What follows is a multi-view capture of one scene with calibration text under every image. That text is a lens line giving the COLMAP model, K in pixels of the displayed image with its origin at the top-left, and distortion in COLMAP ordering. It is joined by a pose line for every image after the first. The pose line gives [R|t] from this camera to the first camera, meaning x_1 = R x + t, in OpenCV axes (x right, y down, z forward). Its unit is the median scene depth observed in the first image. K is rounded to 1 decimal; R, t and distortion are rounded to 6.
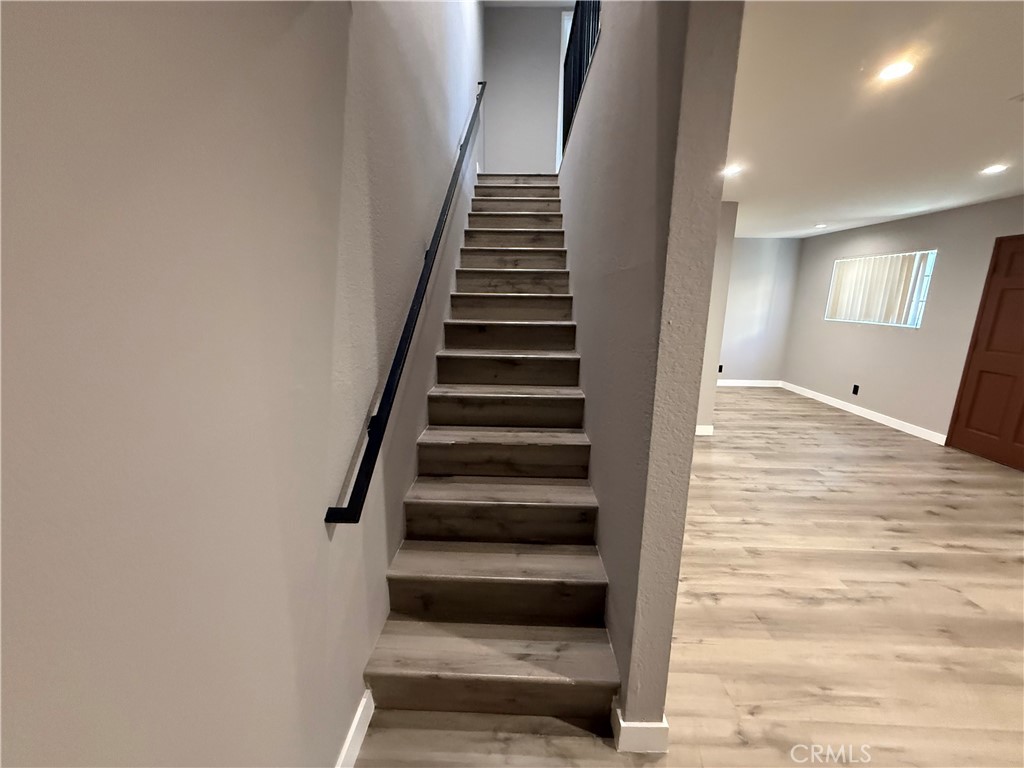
lens RADIAL K [[407.8, 0, 510.0], [0, 407.8, 388.8], [0, 0, 1]] dist [-0.002926, -0.000233]
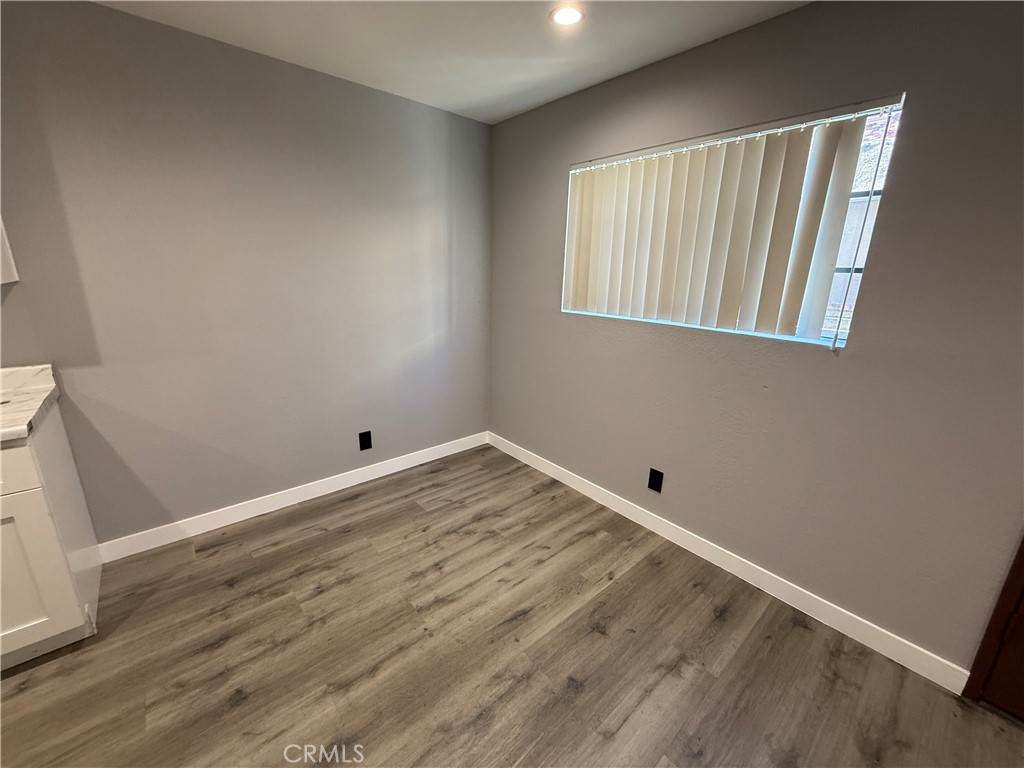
lens RADIAL K [[407.8, 0, 511.7], [0, 407.8, 385.6], [0, 0, 1]] dist [-0.002926, -0.000233]
pose [[0.735356, -0.166402, 0.656934, 0.523949], [0.124106, 0.986058, 0.110848, -0.177754], [-0.666220, 0.000017, 0.745755, 0.862517]]
